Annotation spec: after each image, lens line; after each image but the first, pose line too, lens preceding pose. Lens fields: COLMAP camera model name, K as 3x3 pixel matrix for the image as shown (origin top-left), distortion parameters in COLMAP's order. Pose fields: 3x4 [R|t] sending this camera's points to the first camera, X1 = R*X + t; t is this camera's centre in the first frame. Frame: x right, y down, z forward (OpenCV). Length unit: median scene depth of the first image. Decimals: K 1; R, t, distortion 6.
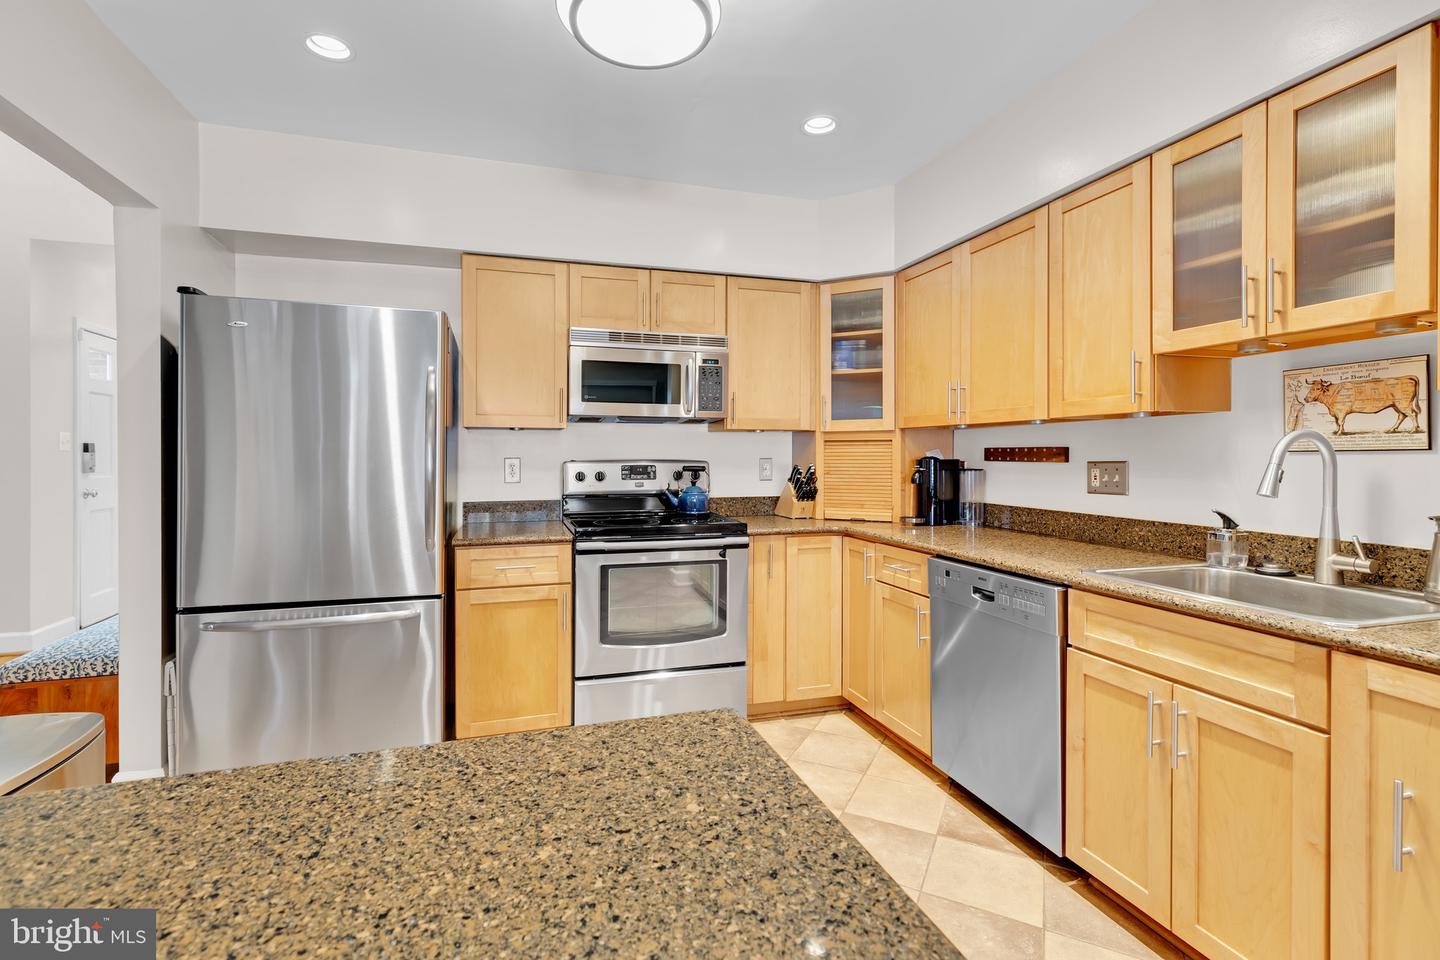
lens RADIAL K [[645.1, 0, 681.0], [0, 645.1, 461.6], [0, 0, 1]] dist [0.004920, 0.000266]
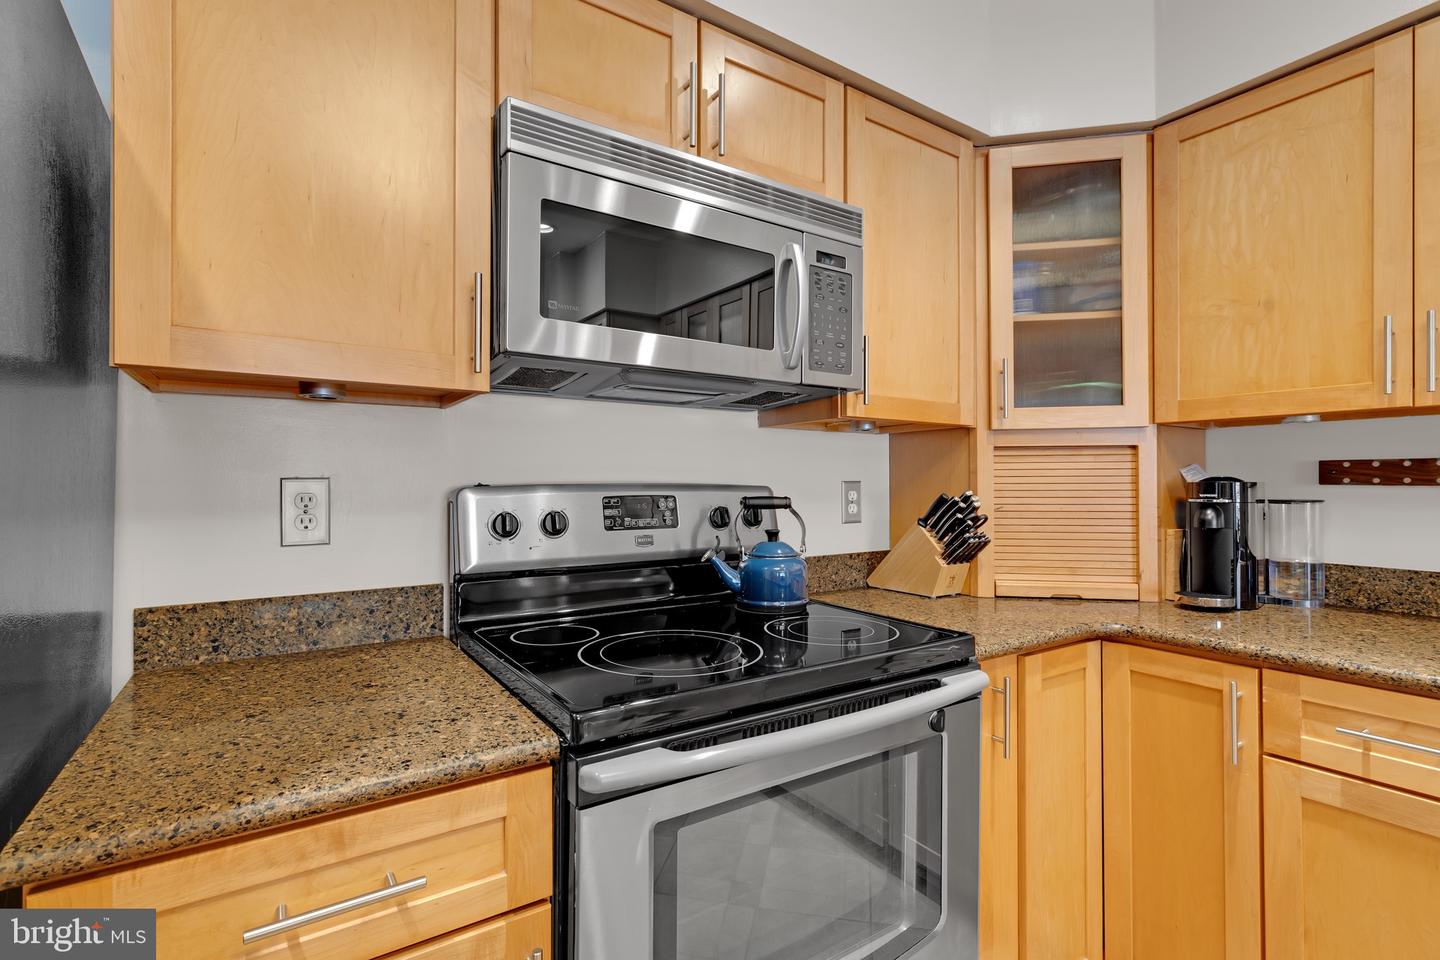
lens RADIAL K [[650.1, 0, 720.0], [0, 650.1, 480.0], [0, 0, 1]] dist [0.003850, 0.000080]
pose [[0.942918, 0.002598, 0.333016, -0.206017], [0.003181, 0.999854, -0.016807, 0.003239], [-0.333011, 0.016907, 0.942771, 0.725916]]
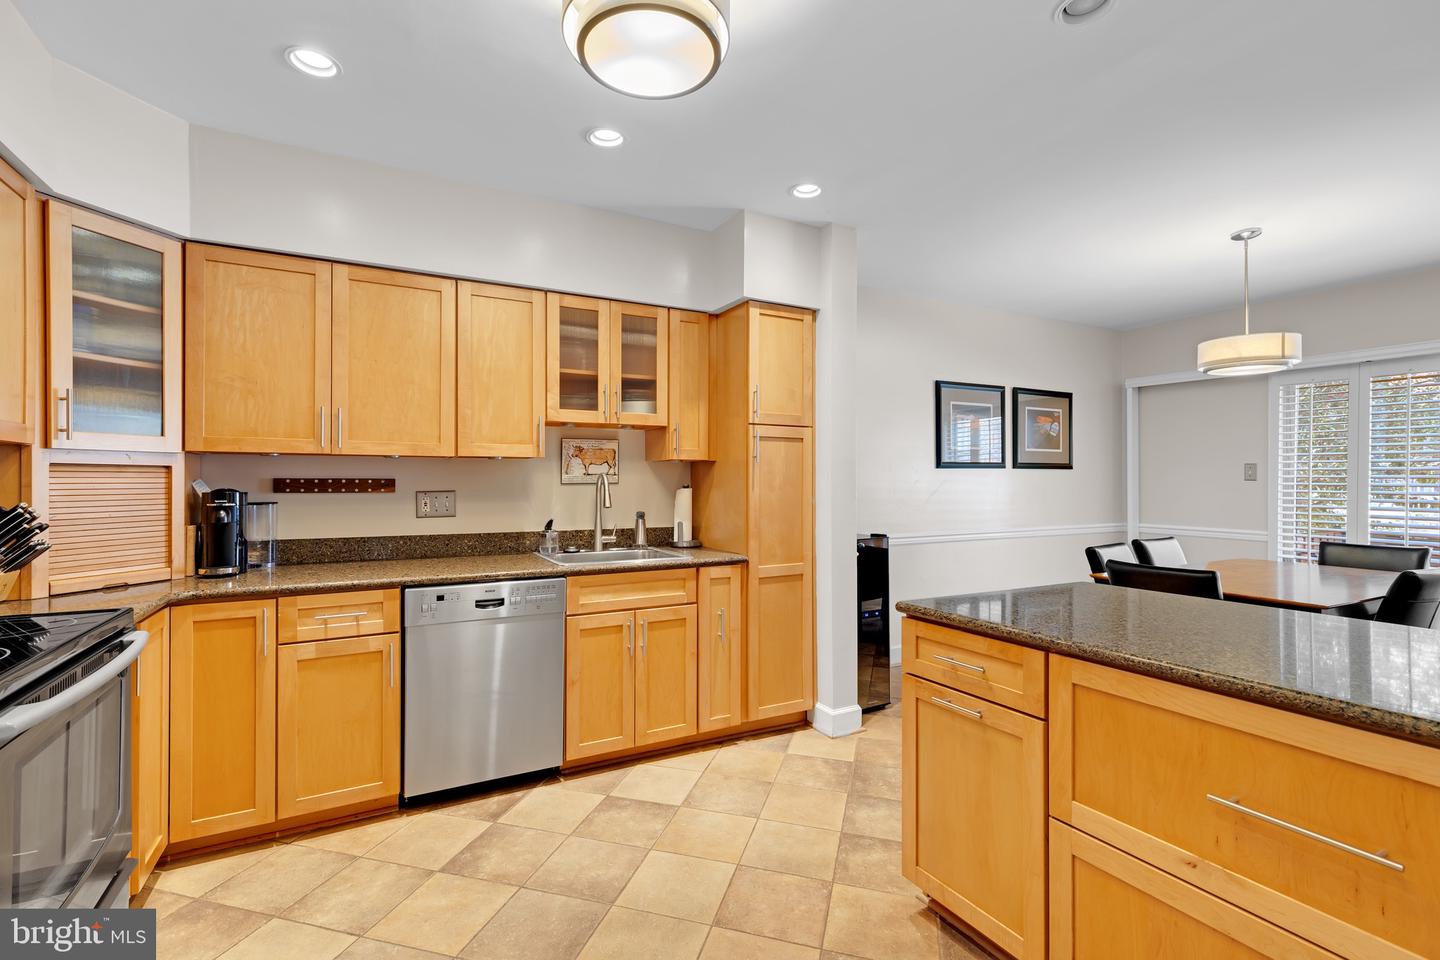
lens RADIAL K [[678.3, 0, 720.0], [0, 678.3, 480.0], [0, 0, 1]] dist [-0.001097, -0.000506]
pose [[-0.241261, 0.002123, 0.970458, -0.662380], [0.008826, 0.999961, 0.000007, -0.014699], [-0.970420, 0.008567, -0.241270, 0.696848]]
